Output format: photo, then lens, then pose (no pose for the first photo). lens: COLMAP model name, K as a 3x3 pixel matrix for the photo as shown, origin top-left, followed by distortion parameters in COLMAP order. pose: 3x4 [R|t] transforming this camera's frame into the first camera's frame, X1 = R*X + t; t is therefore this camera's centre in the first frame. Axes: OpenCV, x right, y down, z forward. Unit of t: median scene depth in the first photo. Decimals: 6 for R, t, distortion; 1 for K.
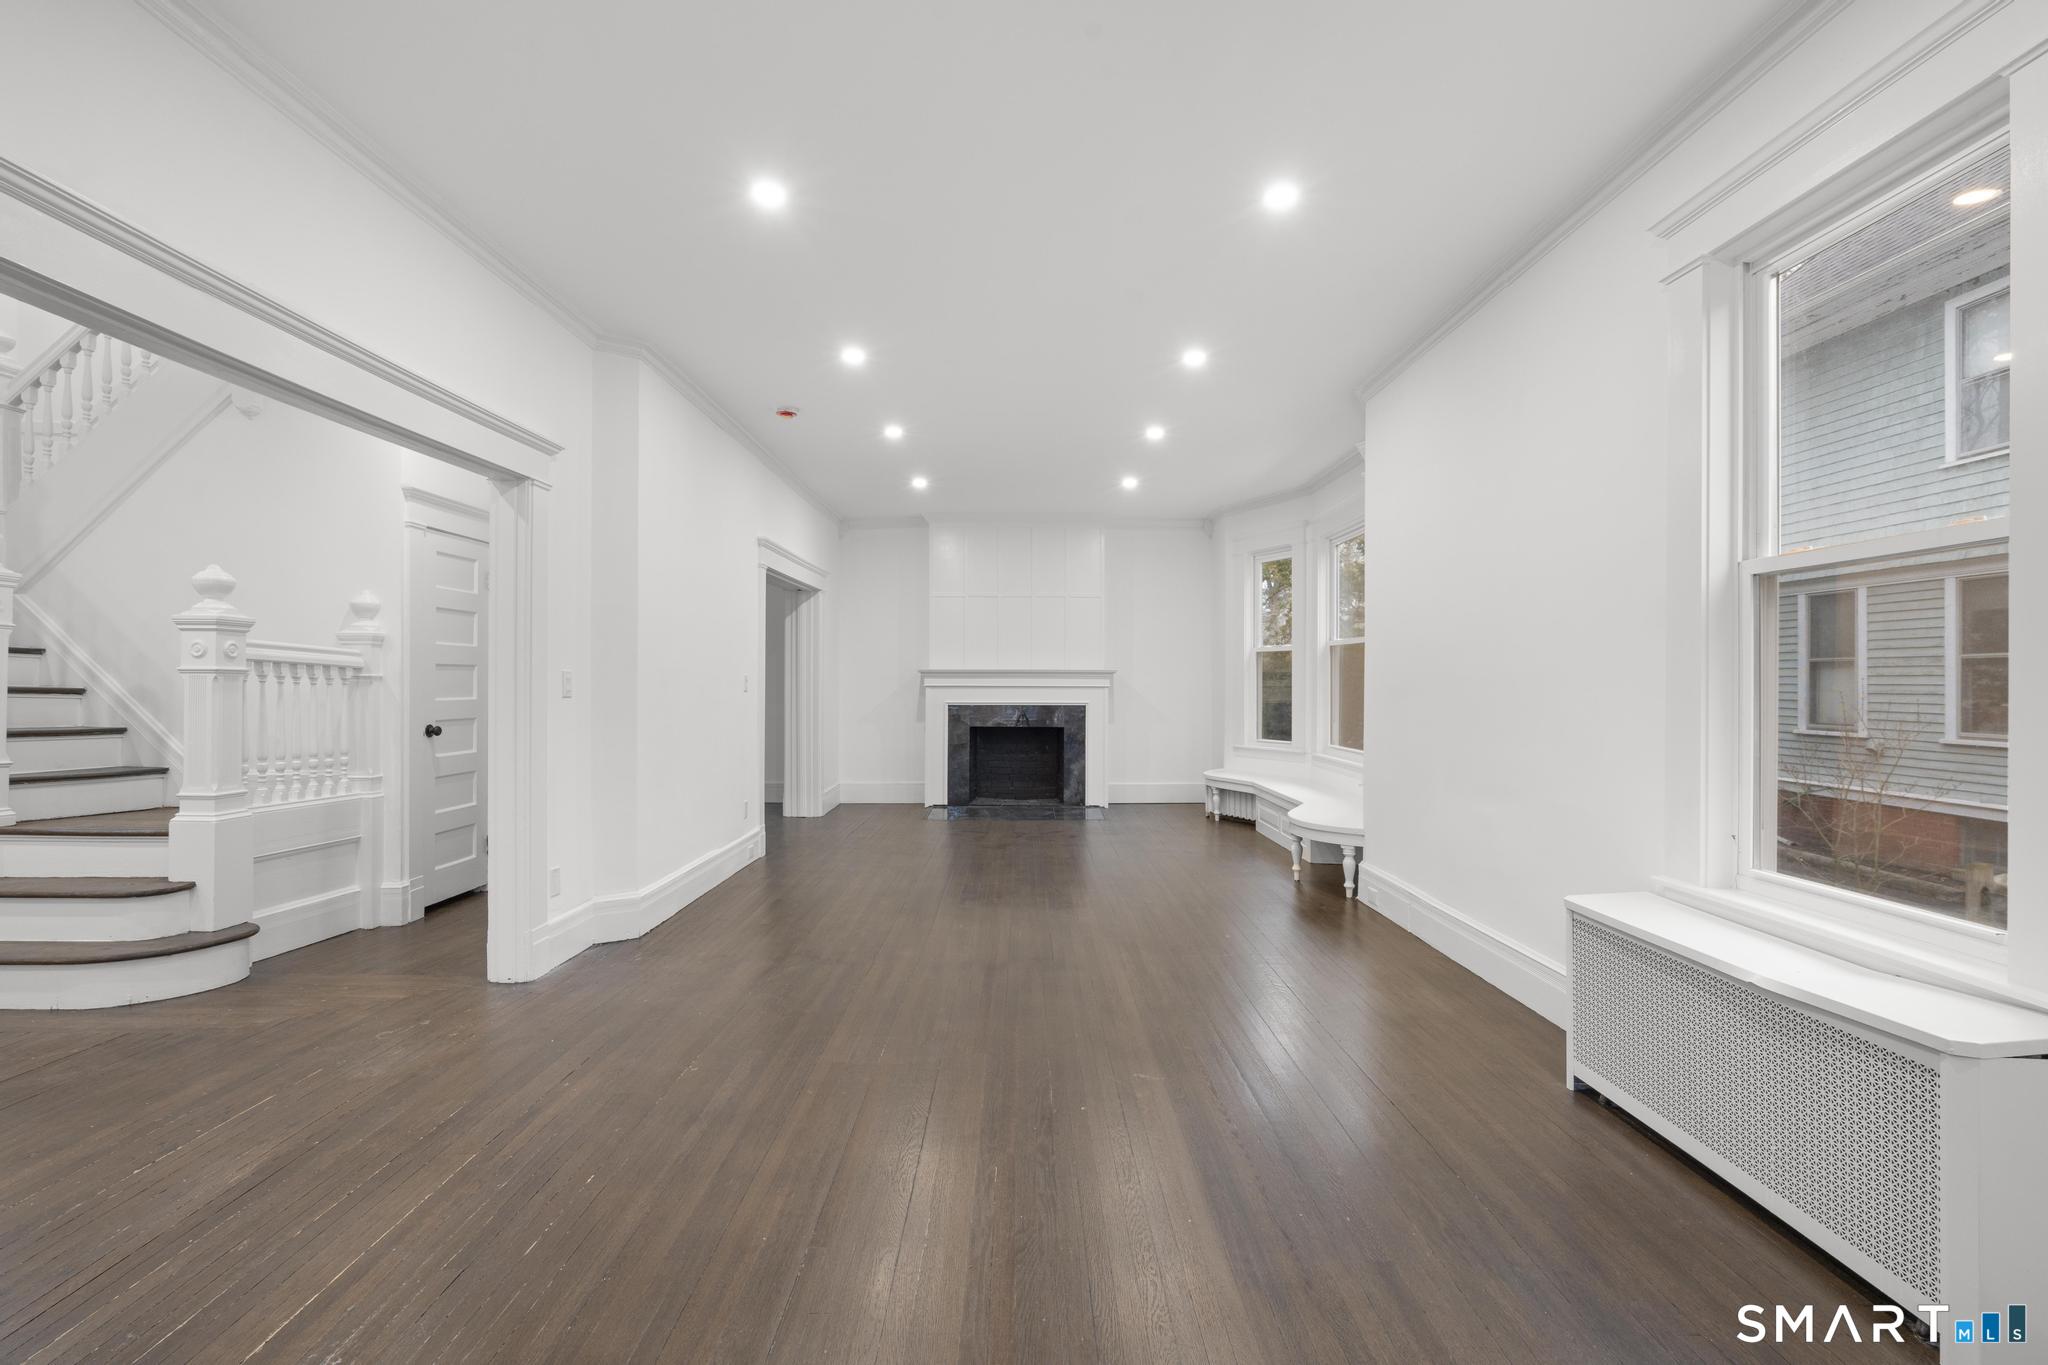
lens RADIAL K [[919.9, 0, 1024.0], [0, 919.9, 682.5], [0, 0, 1]] dist [-0.016045, 0.008541]
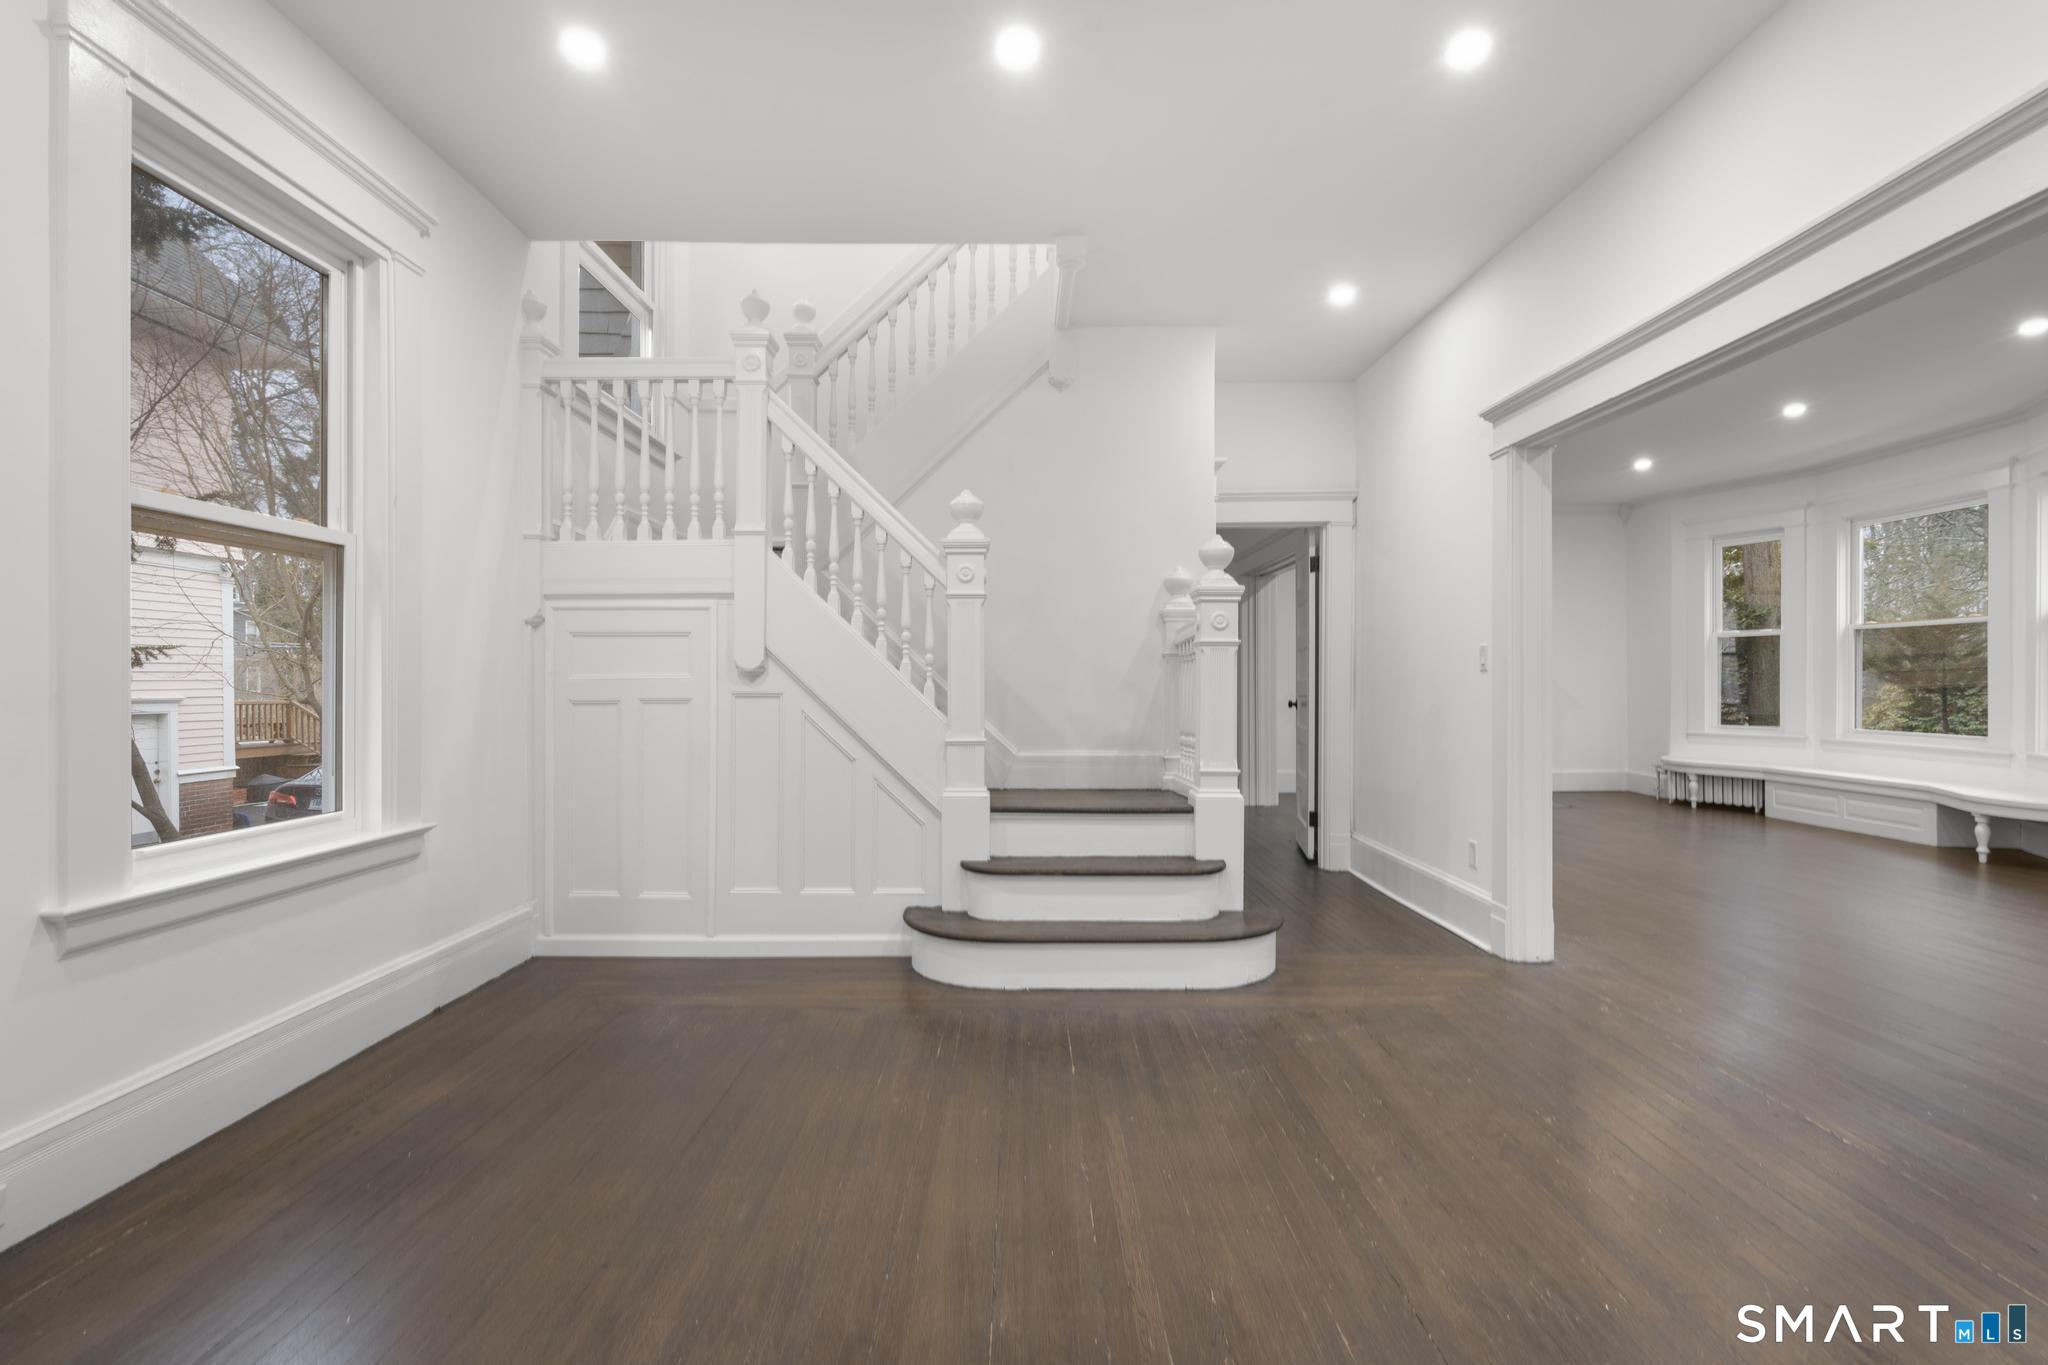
lens RADIAL K [[927.5, 0, 1024.0], [0, 927.5, 682.5], [0, 0, 1]] dist [-0.001321, -0.000040]
pose [[0.999997, -0.002192, 0.000798, -0.795352], [0.002189, 0.999992, 0.003278, 0.017727], [-0.000805, -0.003276, 0.999994, 0.007650]]
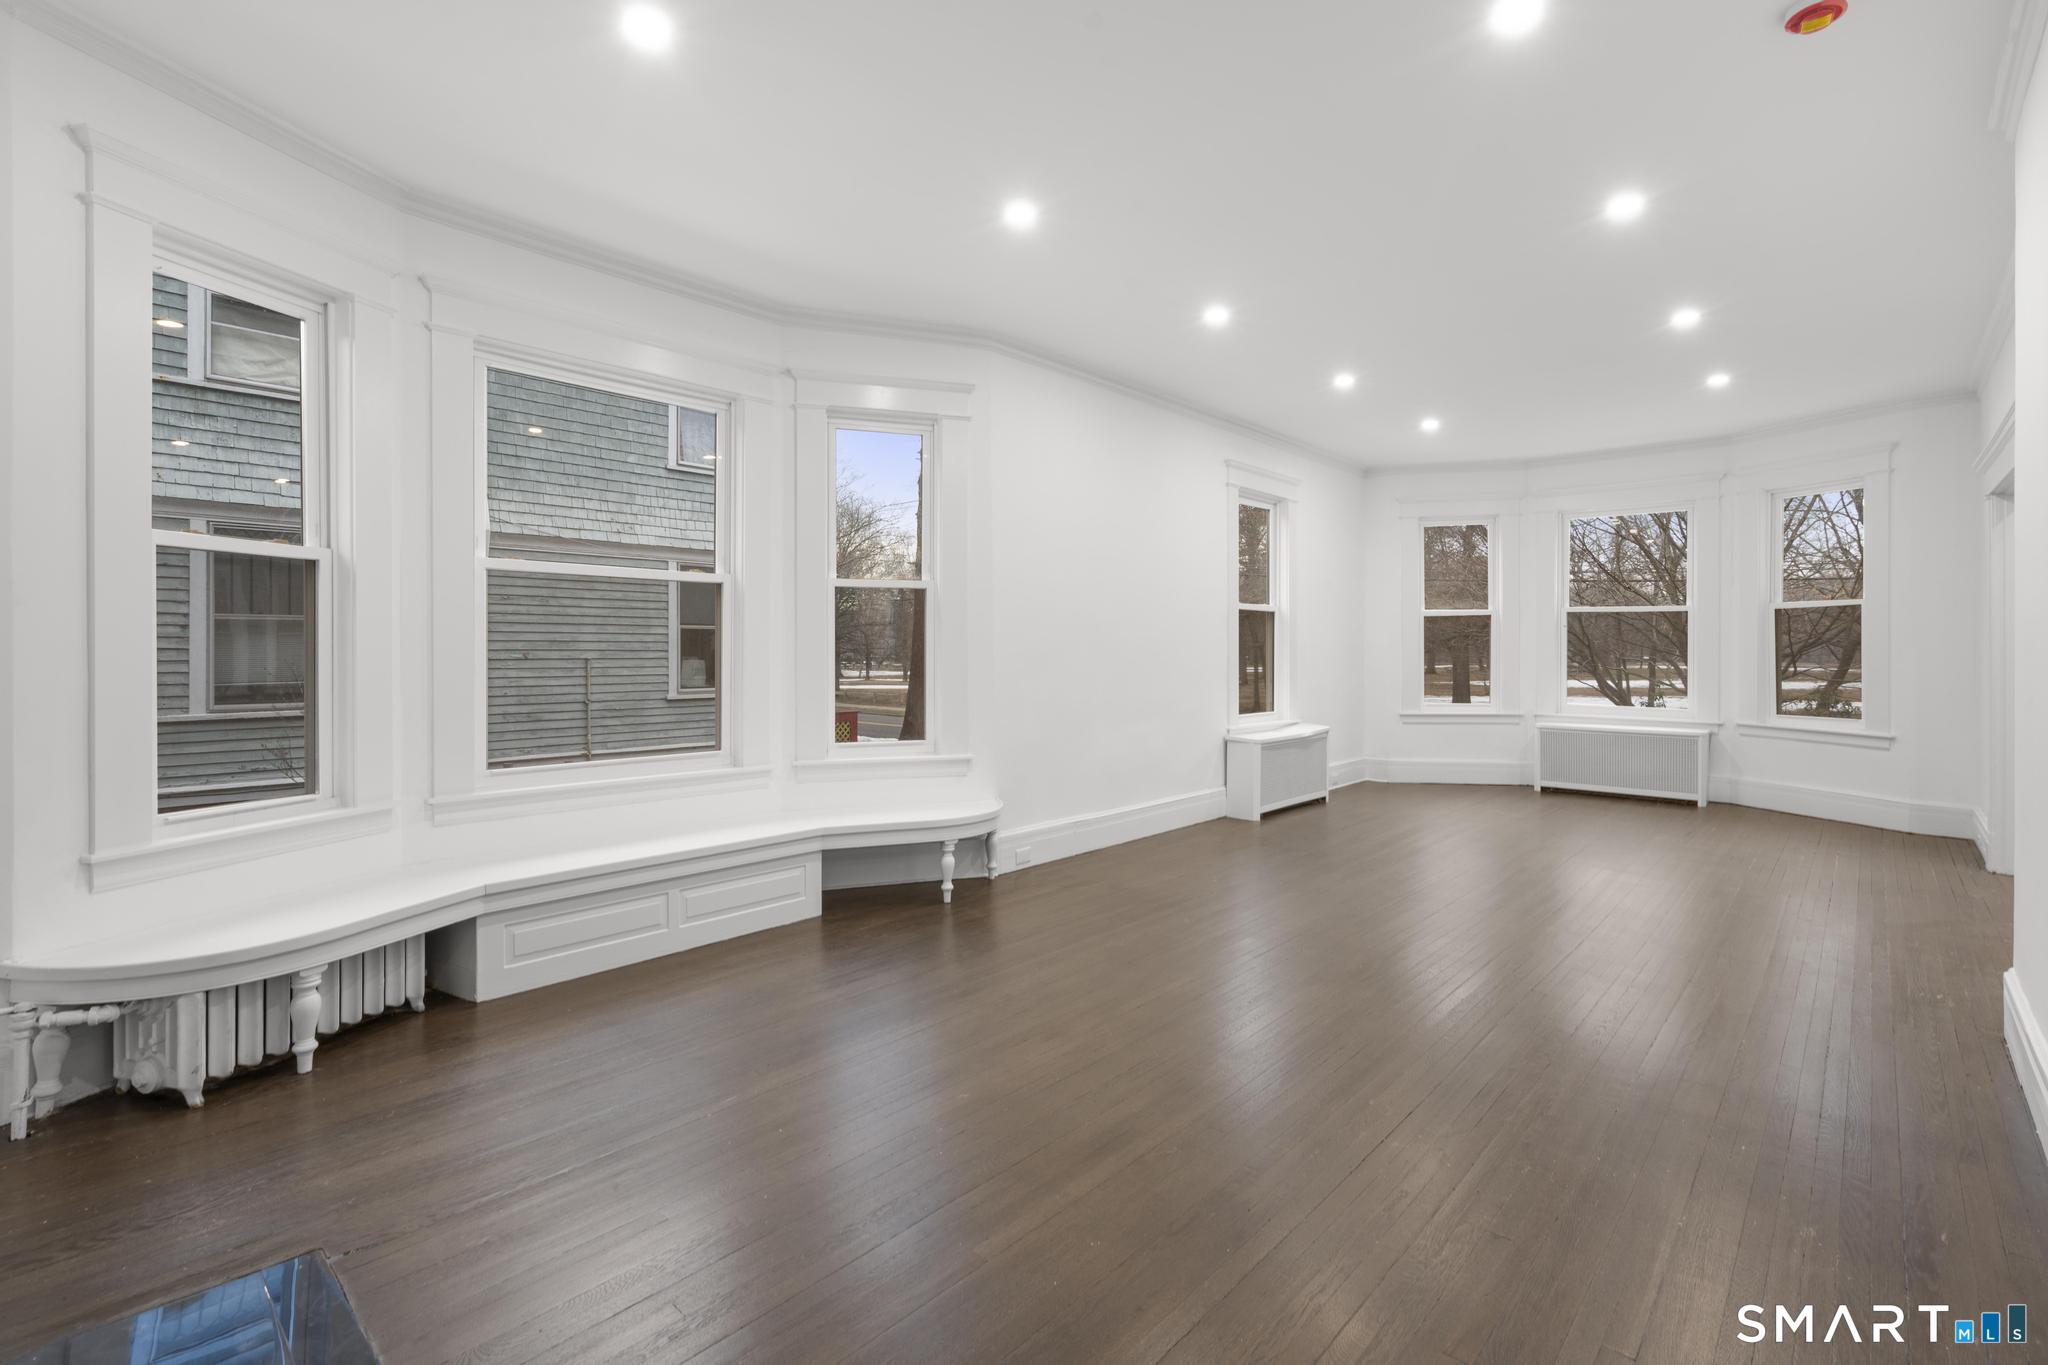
lens RADIAL K [[919.9, 0, 1024.0], [0, 919.9, 682.5], [0, 0, 1]] dist [-0.016045, 0.008541]
pose [[-0.732668, -0.018187, 0.680343, -0.296697], [-0.000575, 0.999659, 0.026104, 0.010093], [-0.680586, 0.018735, -0.732429, 1.658171]]
